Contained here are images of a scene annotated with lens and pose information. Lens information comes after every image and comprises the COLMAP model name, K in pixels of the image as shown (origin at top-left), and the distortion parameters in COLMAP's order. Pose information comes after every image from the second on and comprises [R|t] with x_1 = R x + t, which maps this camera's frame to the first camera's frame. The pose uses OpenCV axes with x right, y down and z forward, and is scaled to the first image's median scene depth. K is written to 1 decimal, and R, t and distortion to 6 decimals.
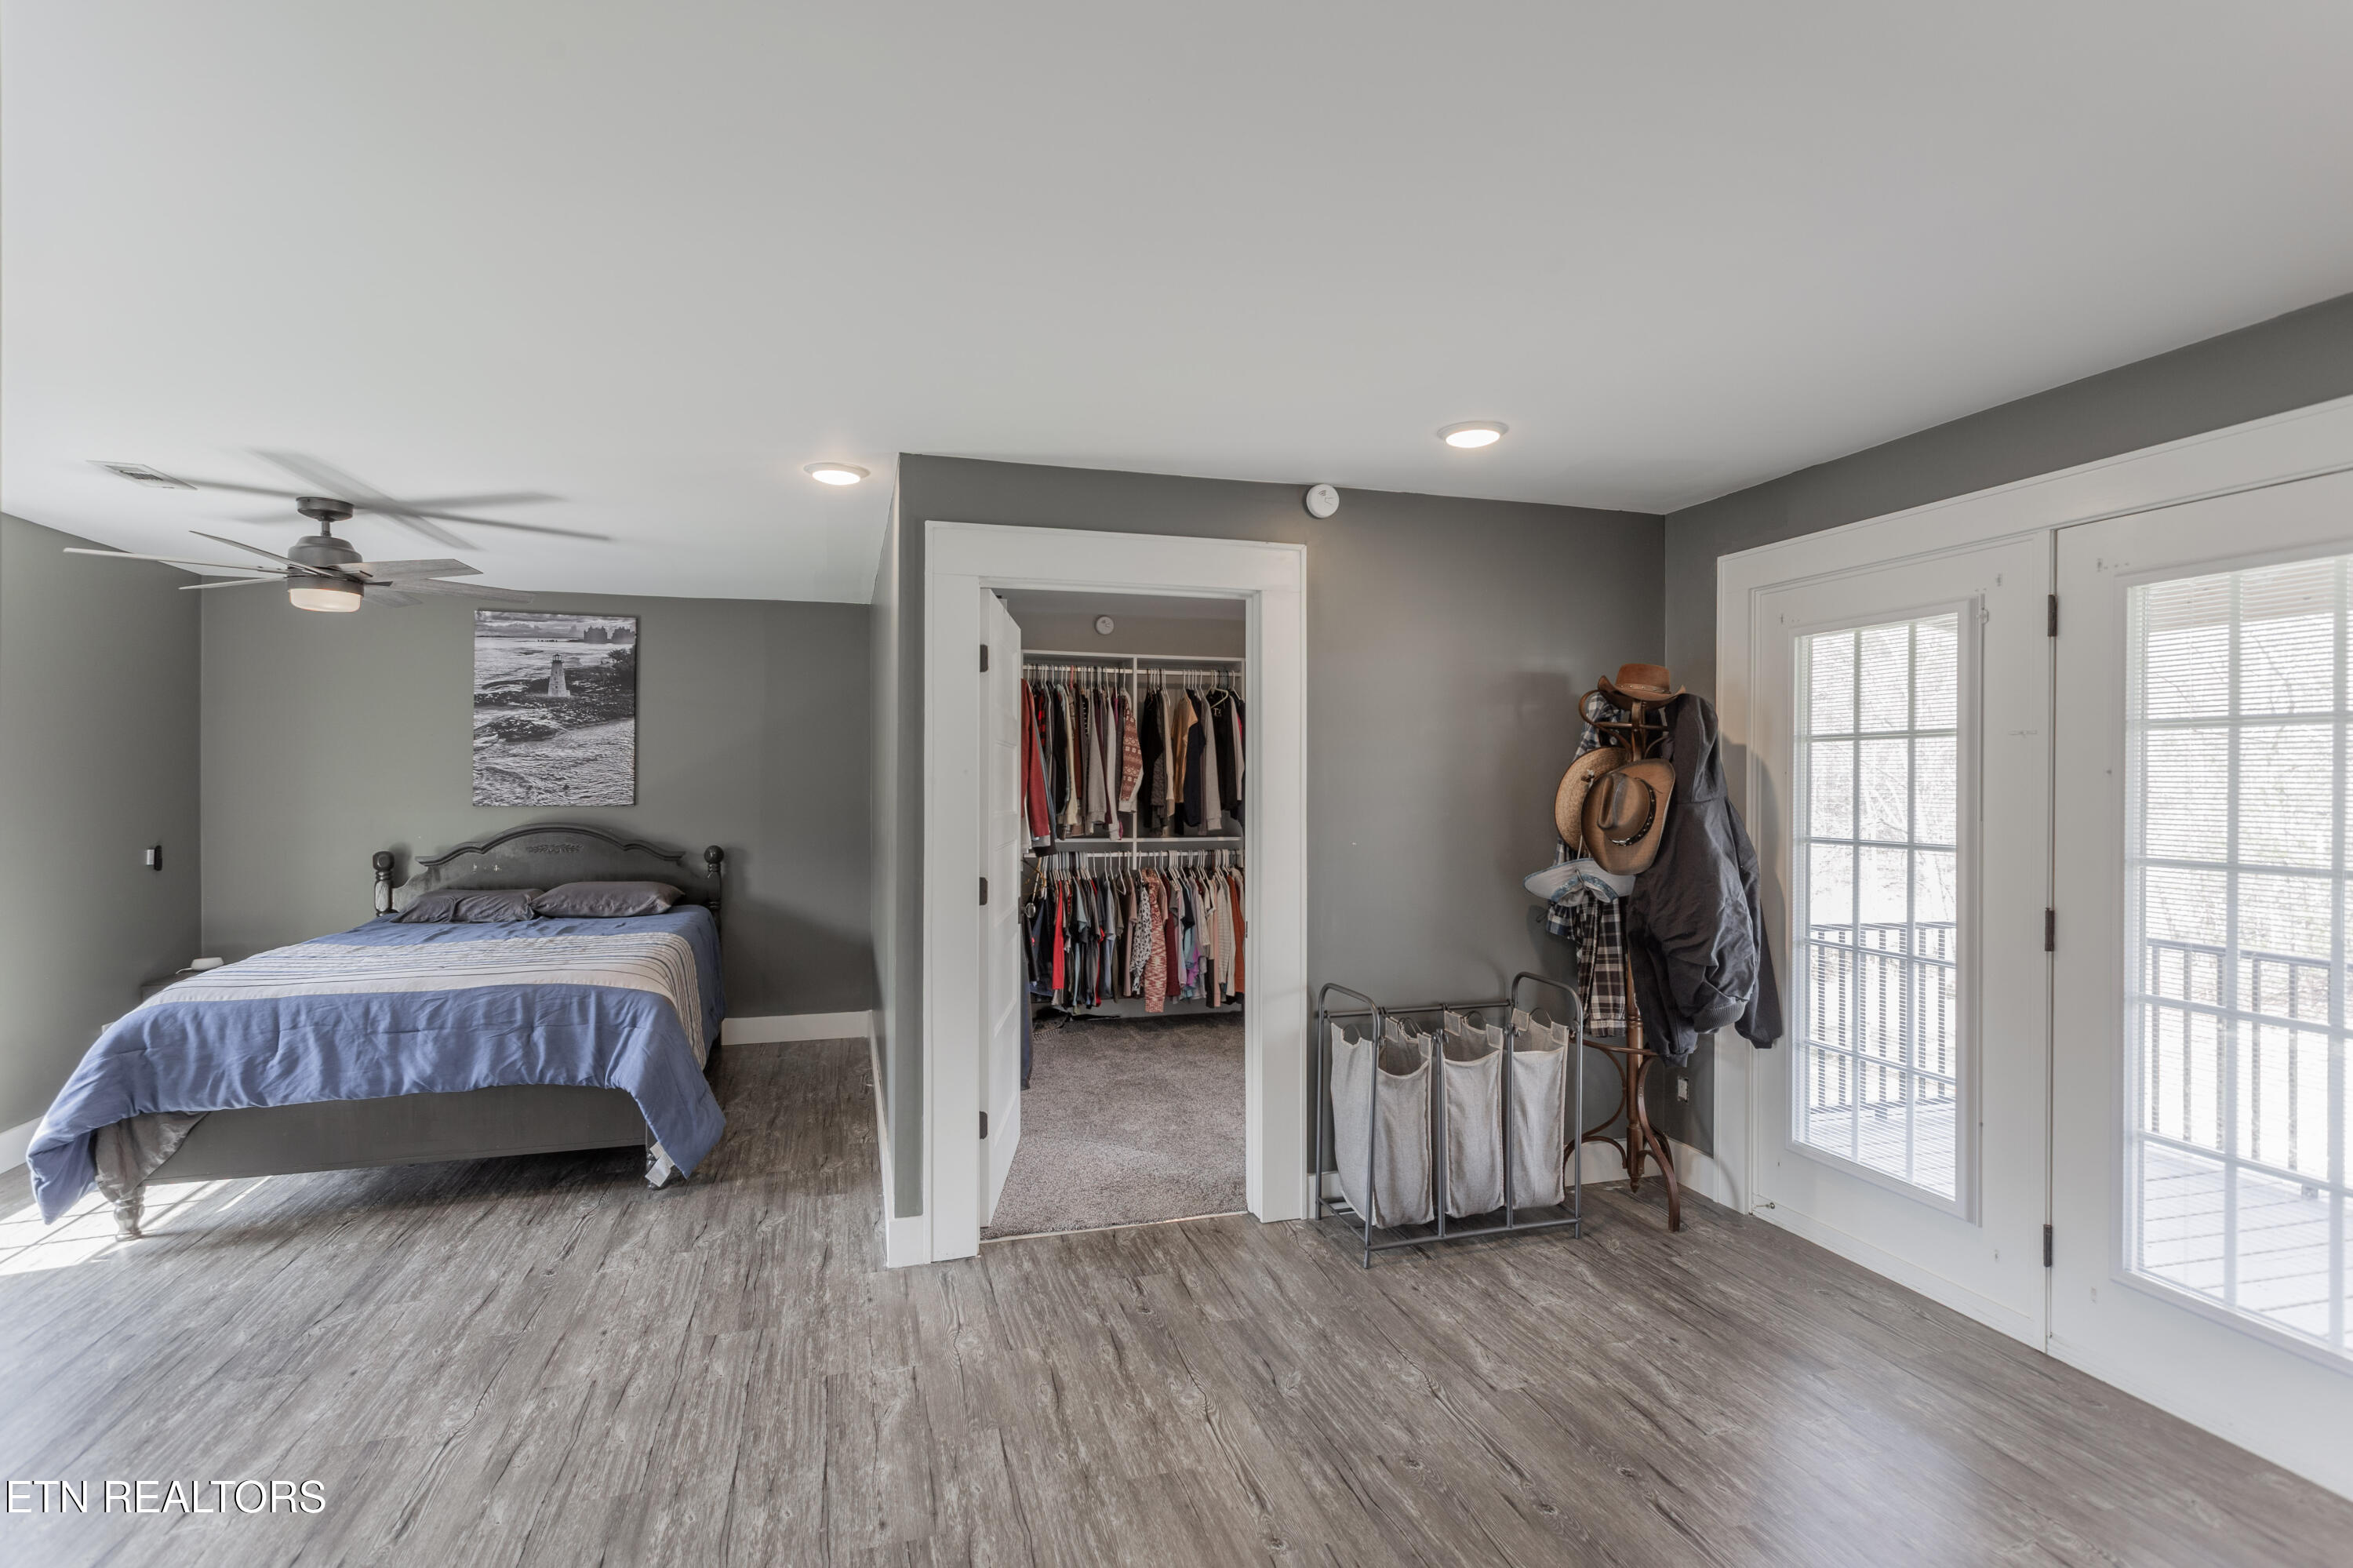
lens RADIAL K [[1126.7, 0, 1176.5], [0, 1126.7, 784.0], [0, 0, 1]] dist [0.005490, 0.000418]
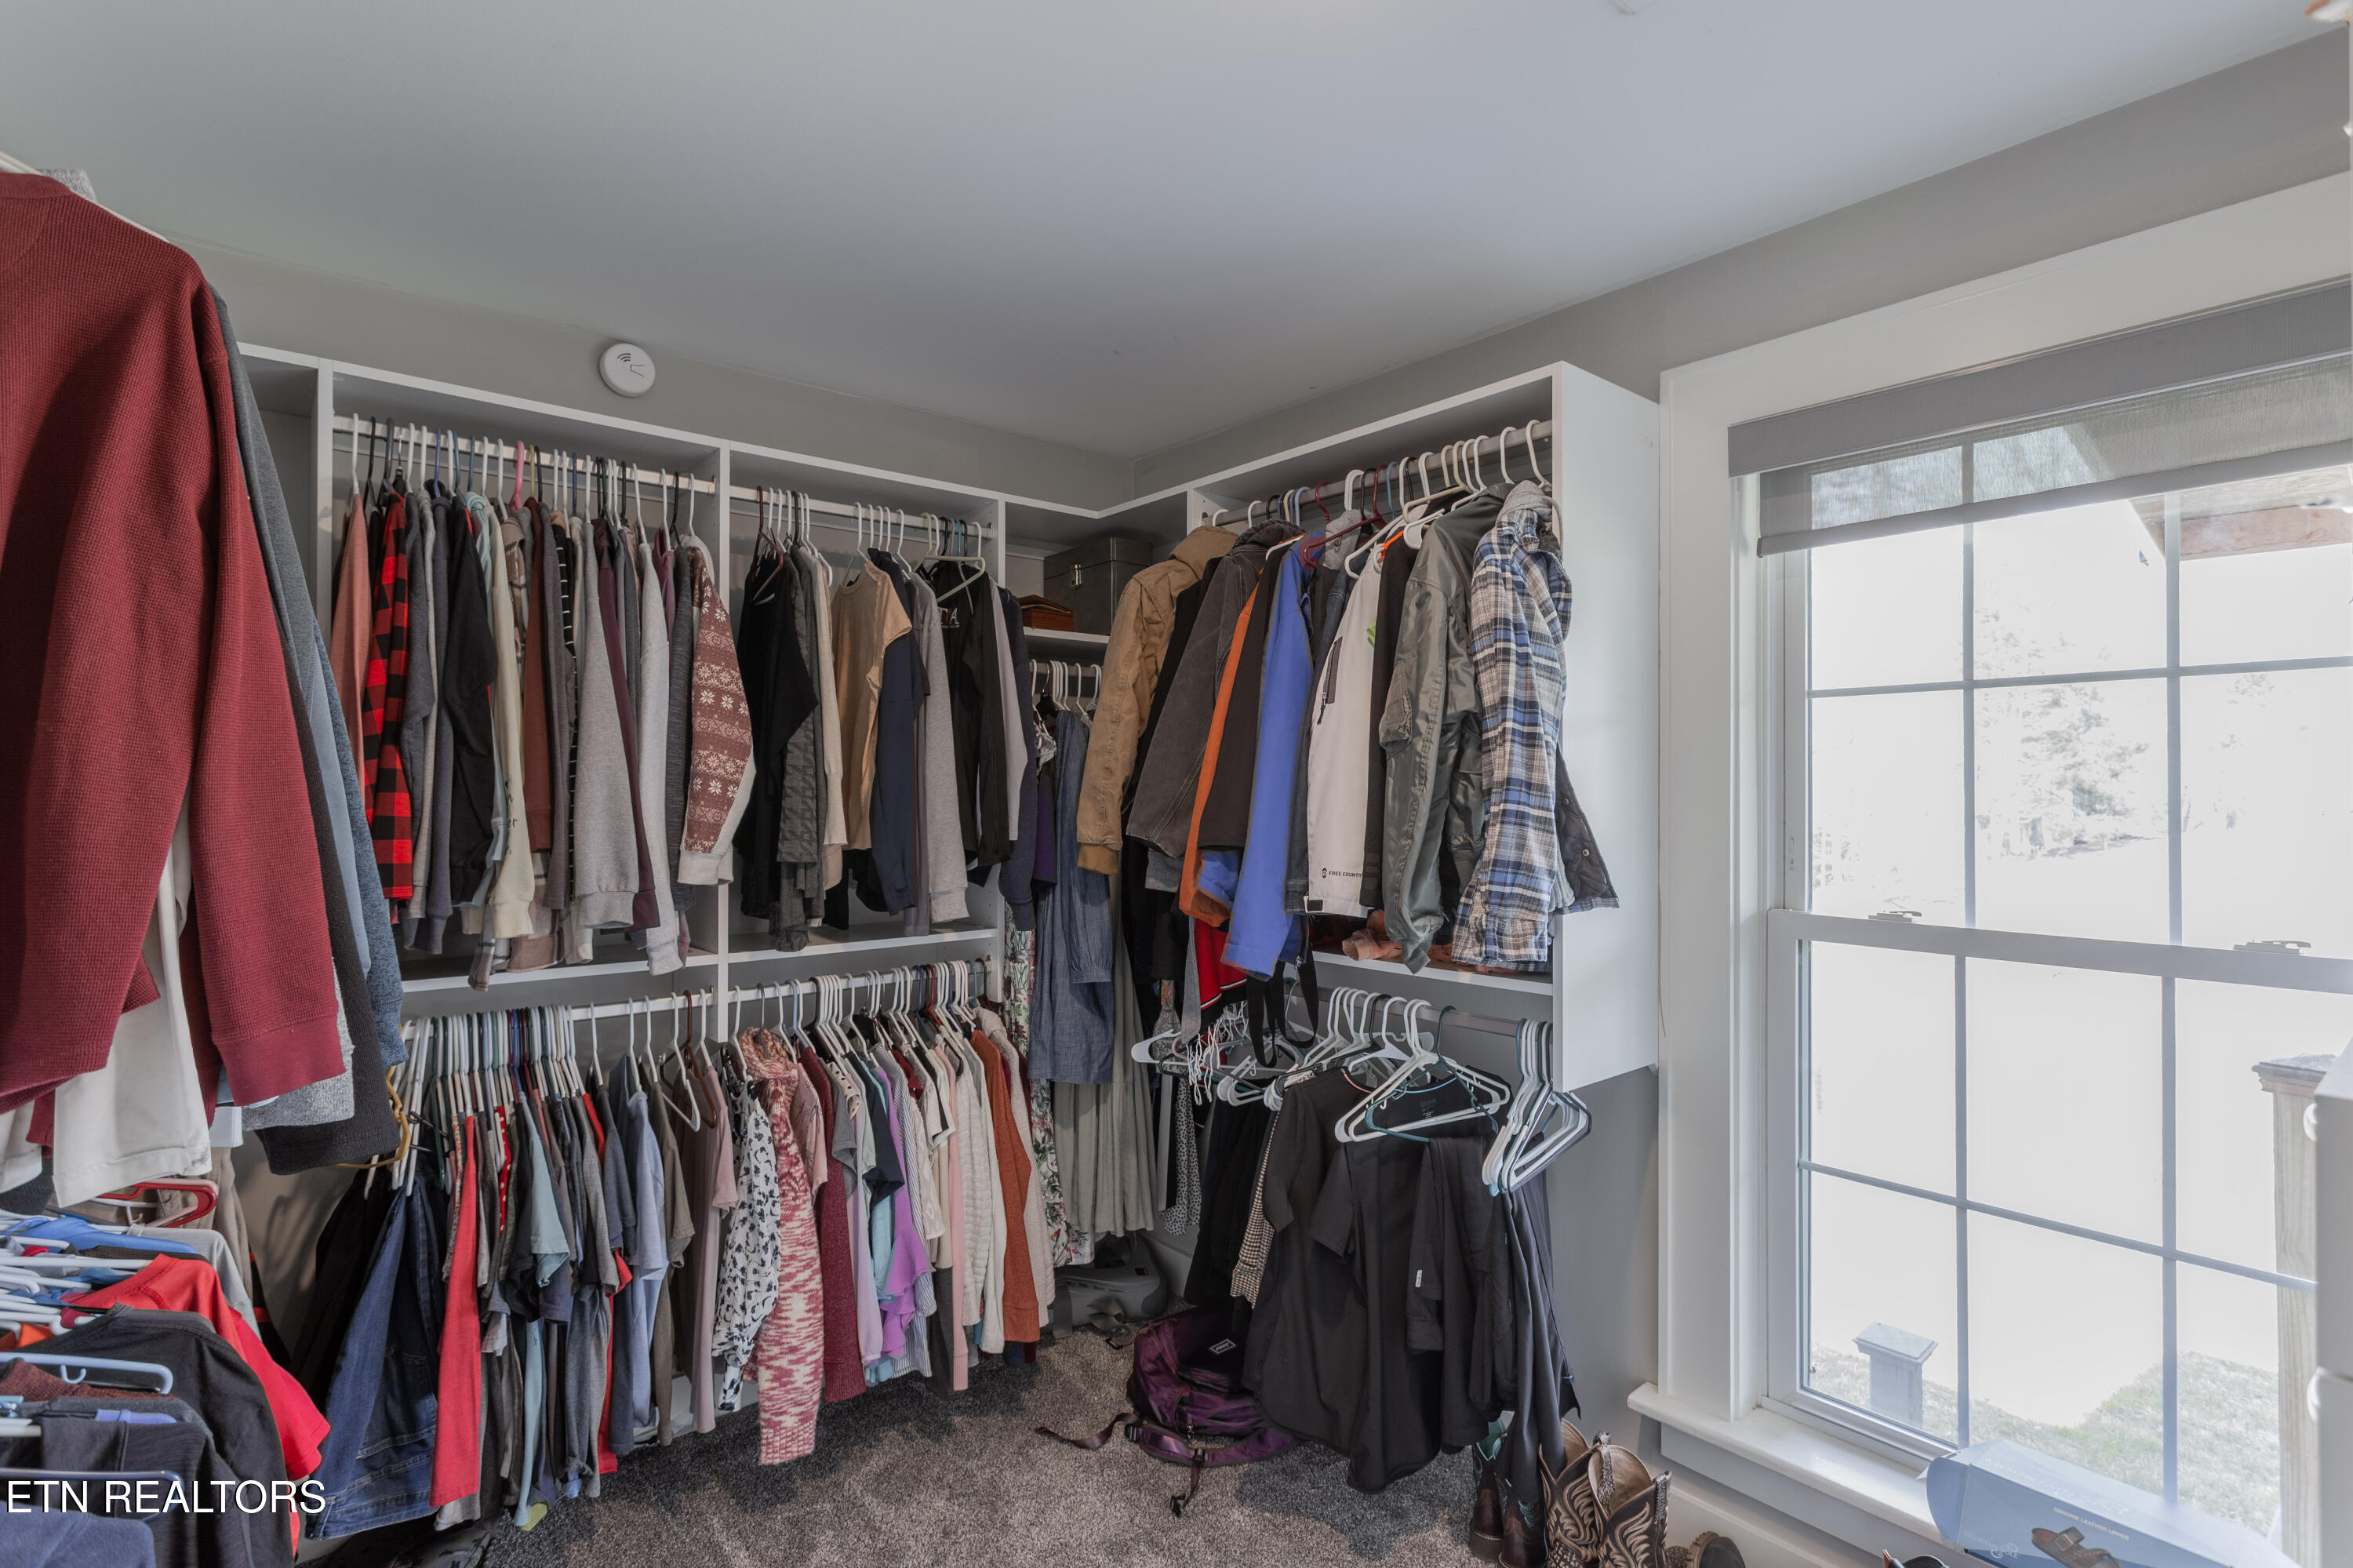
lens RADIAL K [[1120.3, 0, 1166.3], [0, 1120.3, 775.2], [0, 0, 1]] dist [0.002096, 0.000383]
pose [[0.921047, 0.001624, 0.389448, -0.072619], [0.003211, 0.999926, -0.011763, -0.005481], [-0.389438, 0.012084, 0.920973, 0.977789]]
